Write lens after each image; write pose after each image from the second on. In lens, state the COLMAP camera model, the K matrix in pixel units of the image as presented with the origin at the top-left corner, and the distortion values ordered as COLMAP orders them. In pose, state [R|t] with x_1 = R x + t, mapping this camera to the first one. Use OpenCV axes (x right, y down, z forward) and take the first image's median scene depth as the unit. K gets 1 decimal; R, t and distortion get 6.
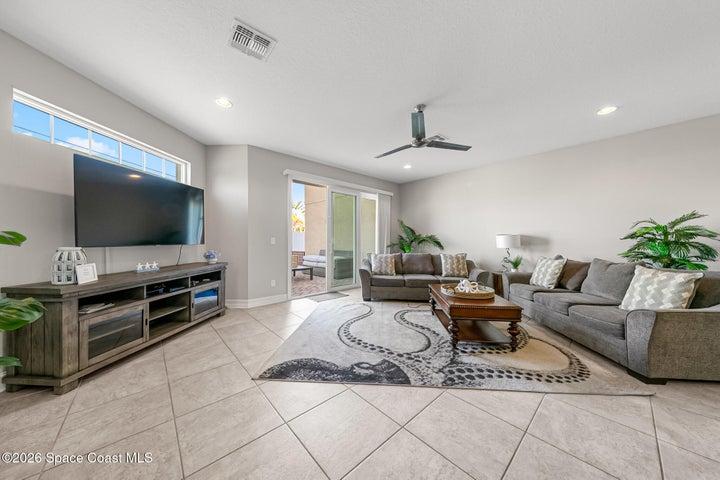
lens RADIAL K [[241.7, 0, 360.3], [0, 241.7, 238.5], [0, 0, 1]] dist [0.001929, 0.000763]
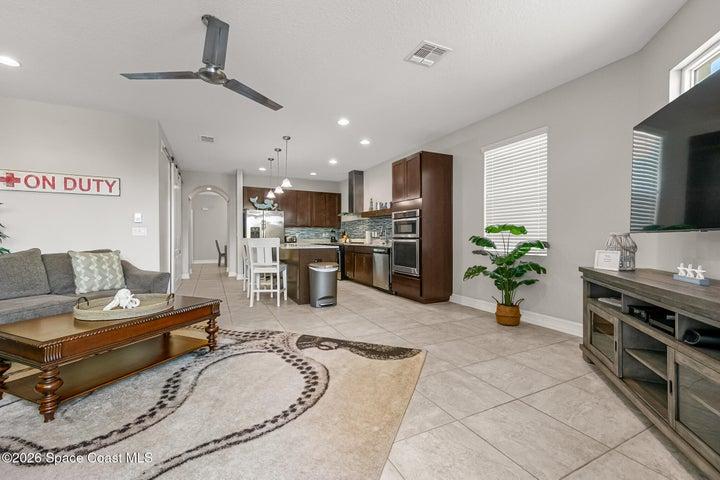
lens RADIAL K [[296.6, 0, 362.5], [0, 296.6, 238.1], [0, 0, 1]] dist [0.003897, -0.000467]
pose [[-0.965644, -0.002614, 0.259857, -0.377800], [-0.003581, 0.999988, -0.003249, 0.048786], [-0.259845, -0.004068, -0.965642, 1.765006]]
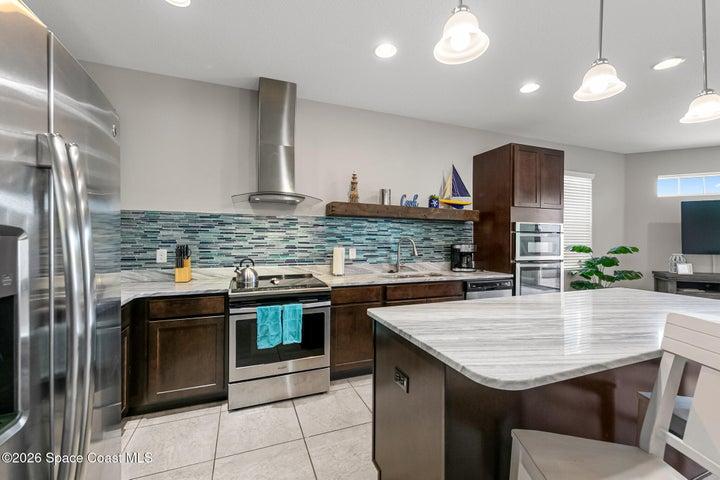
lens RADIAL K [[296.6, 0, 363.0], [0, 296.6, 237.7], [0, 0, 1]] dist [0.003897, -0.000467]
pose [[-0.359198, -0.006544, -0.933239, 1.313622], [-0.001377, 0.999978, -0.006482, -0.050672], [0.933260, -0.001043, -0.359199, -0.312180]]
